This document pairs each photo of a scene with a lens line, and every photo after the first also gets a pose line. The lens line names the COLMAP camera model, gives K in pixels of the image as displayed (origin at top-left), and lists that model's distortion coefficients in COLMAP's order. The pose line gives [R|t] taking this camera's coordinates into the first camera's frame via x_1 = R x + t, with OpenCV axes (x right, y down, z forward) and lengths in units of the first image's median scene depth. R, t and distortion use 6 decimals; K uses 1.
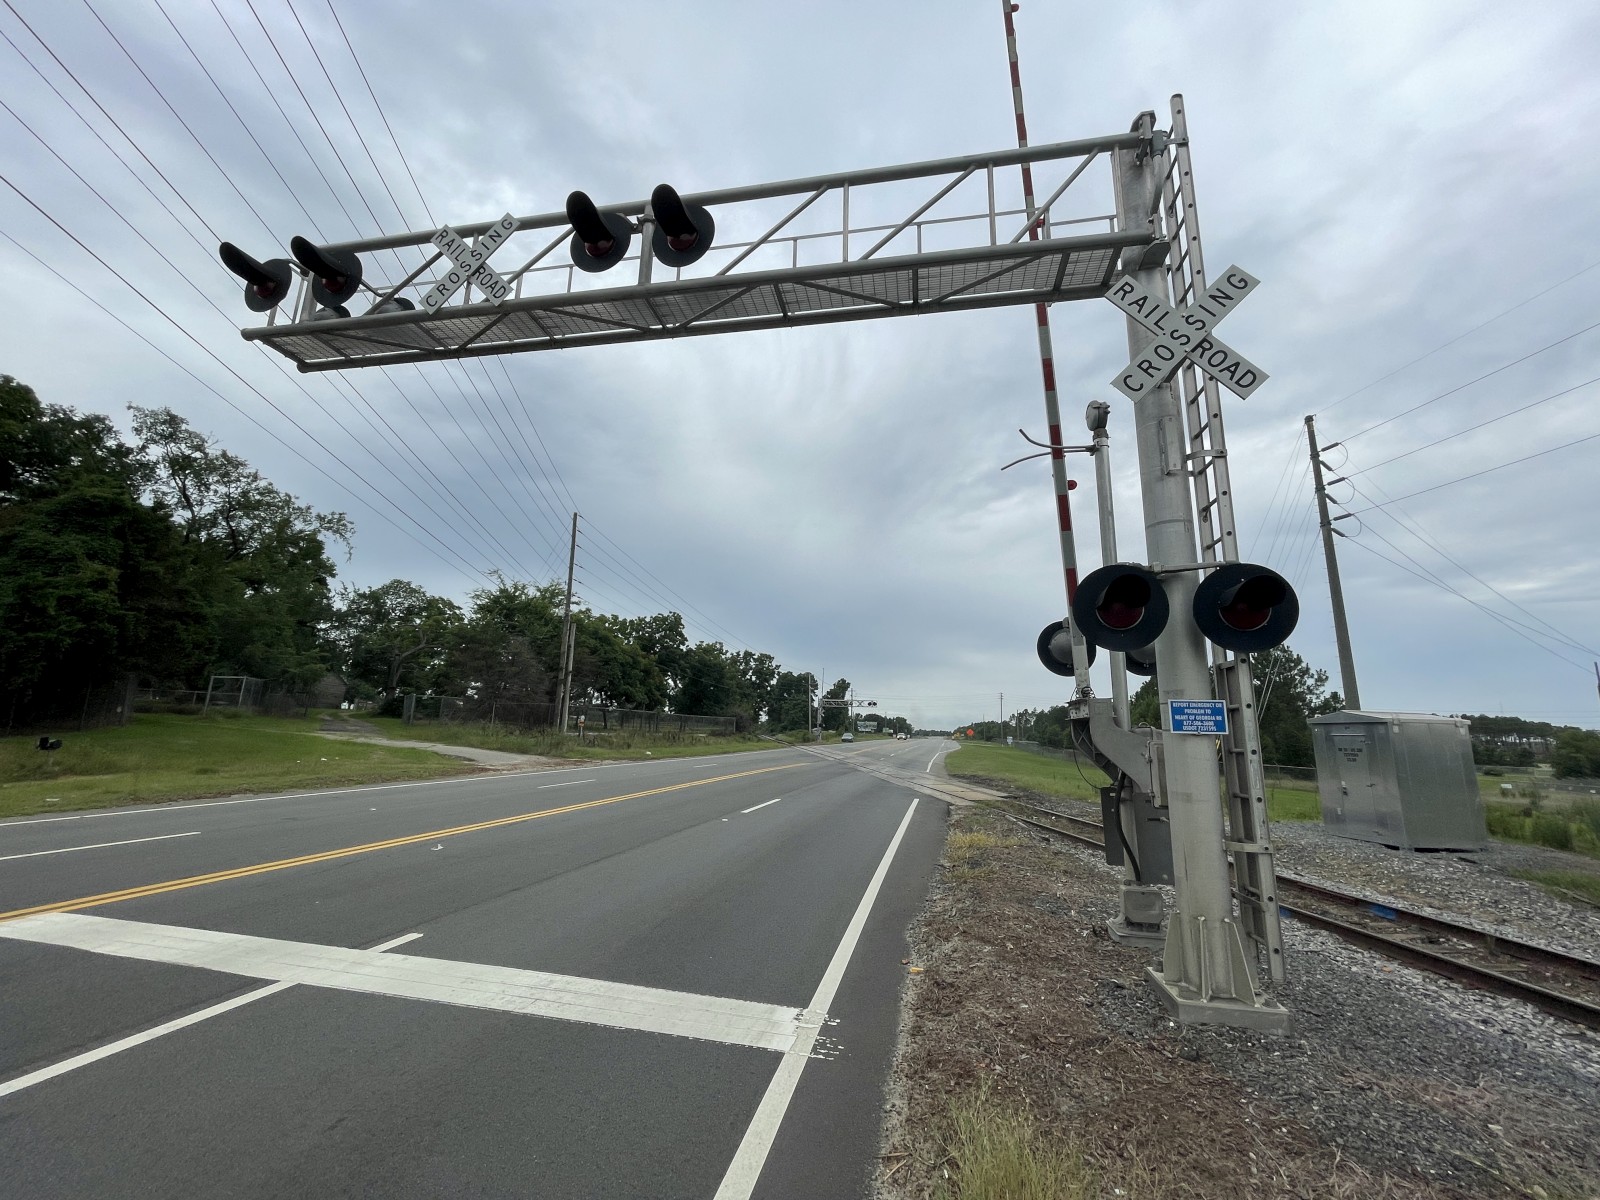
lens RADIAL K [[645.2, 0, 805.3], [0, 645.2, 595.2], [0, 0, 1]] dist [-0.000779, -0.000090]
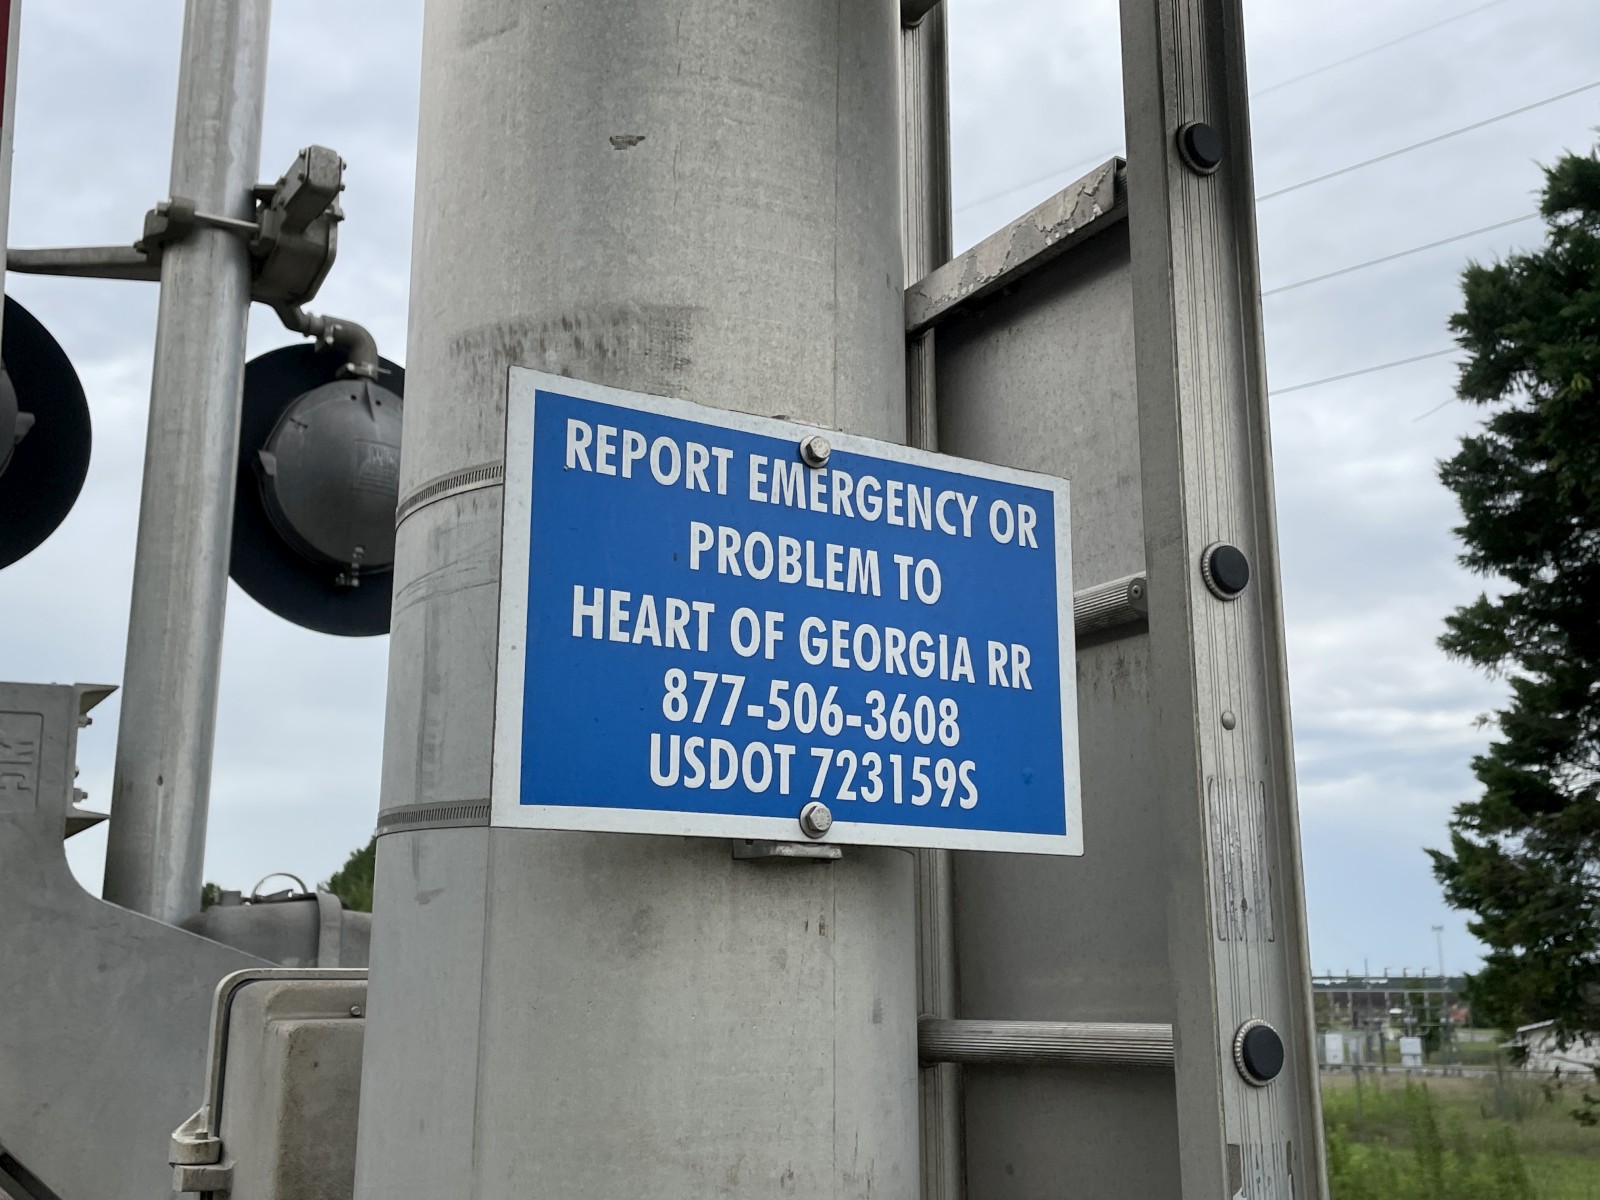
lens RADIAL K [[1666.1, 0, 800.0], [0, 1666.1, 600.0], [0, 0, 1]] dist [0.078294, -0.007340]
pose [[0.742771, 0.126603, 0.657467, 0.373170], [-0.119498, 0.991261, -0.055877, 0.155170], [-0.658795, -0.037062, 0.751409, 0.669535]]
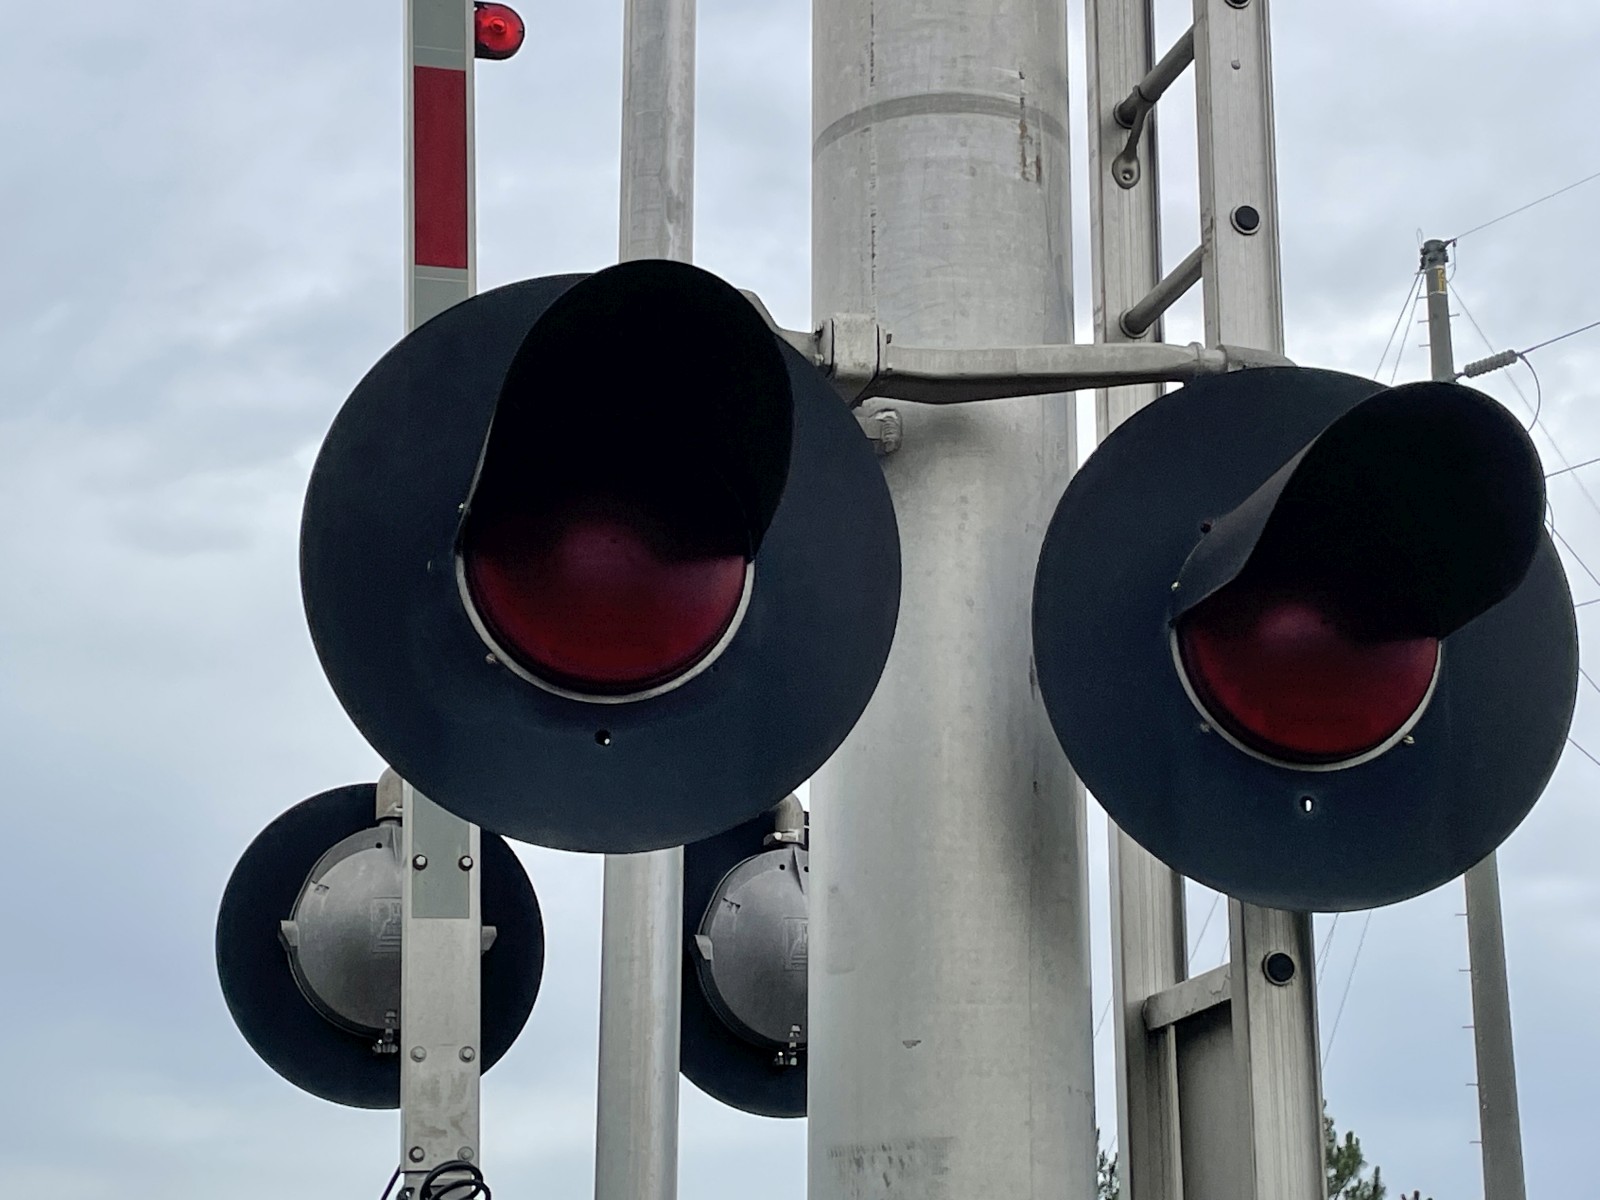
lens RADIAL K [[2794.3, 0, 800.0], [0, 2794.3, 600.0], [0, 0, 1]] dist [0.216062, -0.041010]
pose [[0.892864, 0.111858, 0.436213, 0.198351], [-0.075134, 0.992085, -0.100613, 0.071382], [-0.444014, 0.057059, 0.894201, 0.325563]]
